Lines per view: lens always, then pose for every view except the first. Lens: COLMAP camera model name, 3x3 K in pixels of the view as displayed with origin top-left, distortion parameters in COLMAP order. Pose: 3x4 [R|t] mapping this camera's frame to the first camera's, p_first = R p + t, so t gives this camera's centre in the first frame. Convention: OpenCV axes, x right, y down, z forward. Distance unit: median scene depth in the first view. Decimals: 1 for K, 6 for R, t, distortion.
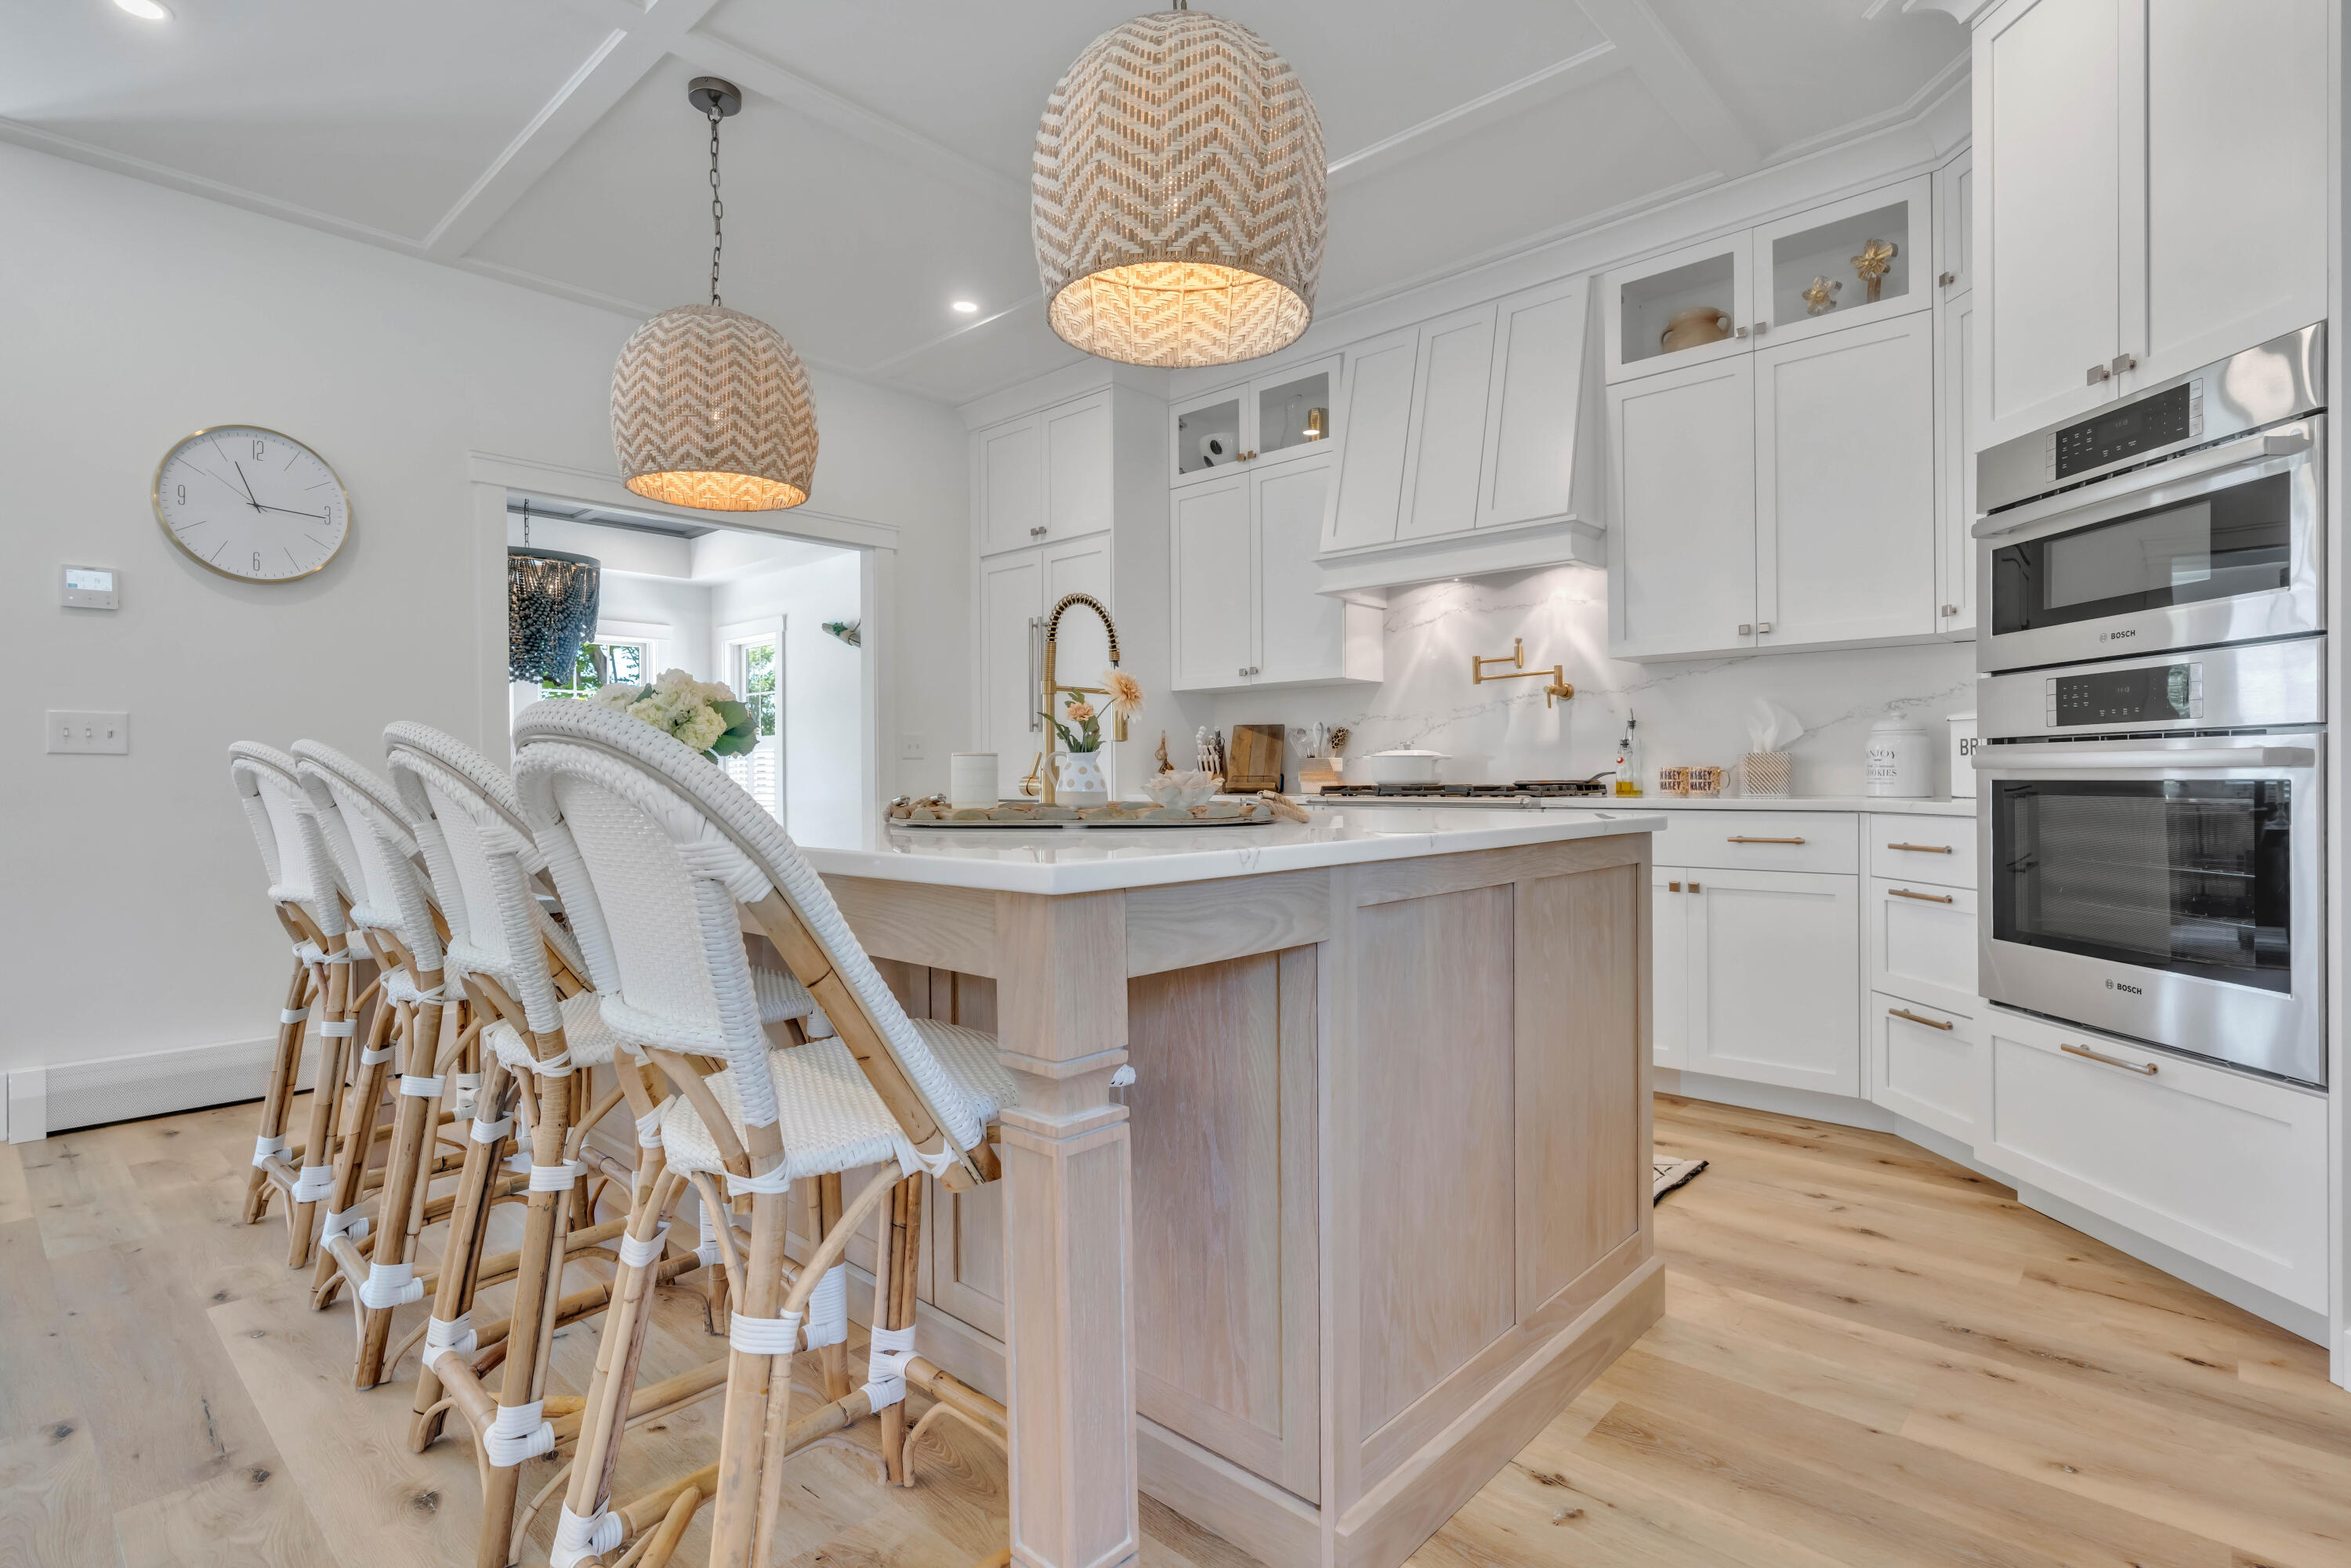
lens RADIAL K [[1147.3, 0, 1174.8], [0, 1147.3, 781.1], [0, 0, 1]] dist [-0.004719, 0.003571]
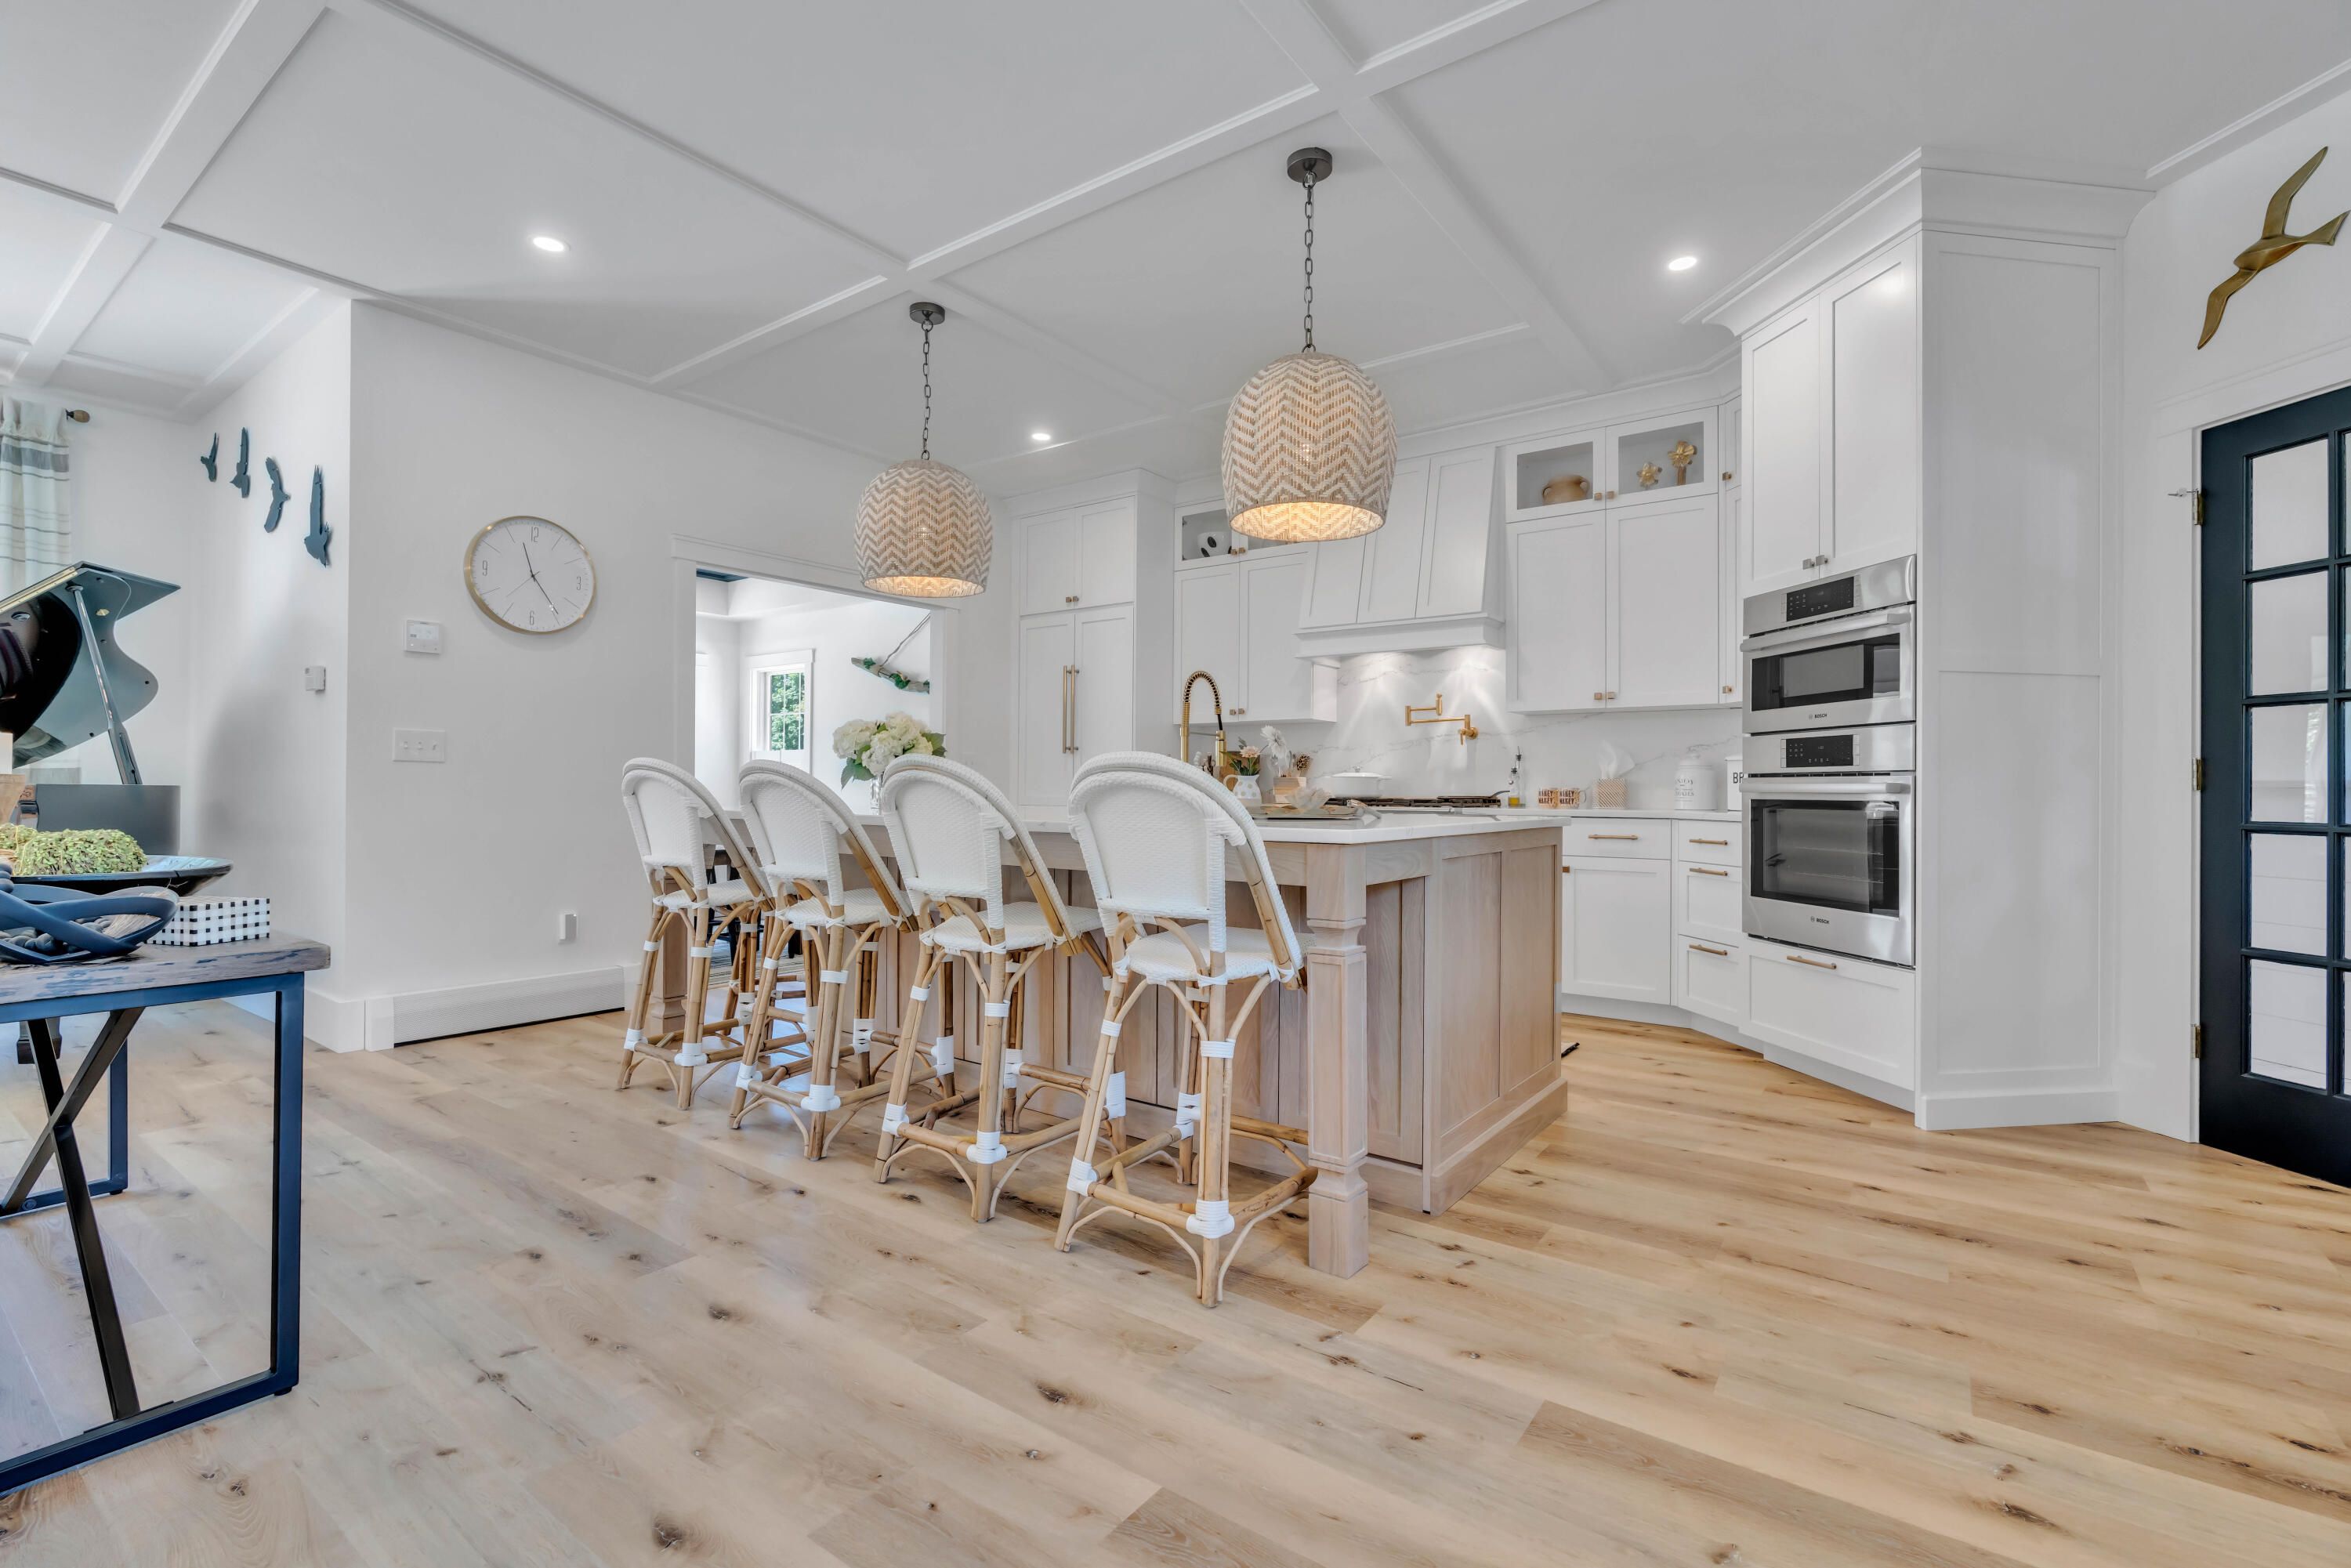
lens RADIAL K [[1052.6, 0, 1173.5], [0, 1052.6, 781.2], [0, 0, 1]] dist [-0.005386, -0.000652]
pose [[0.993864, 0.014706, 0.109629, -0.248427], [-0.013446, 0.999835, -0.012223, 0.002714], [-0.109791, 0.010673, 0.993897, -0.368130]]
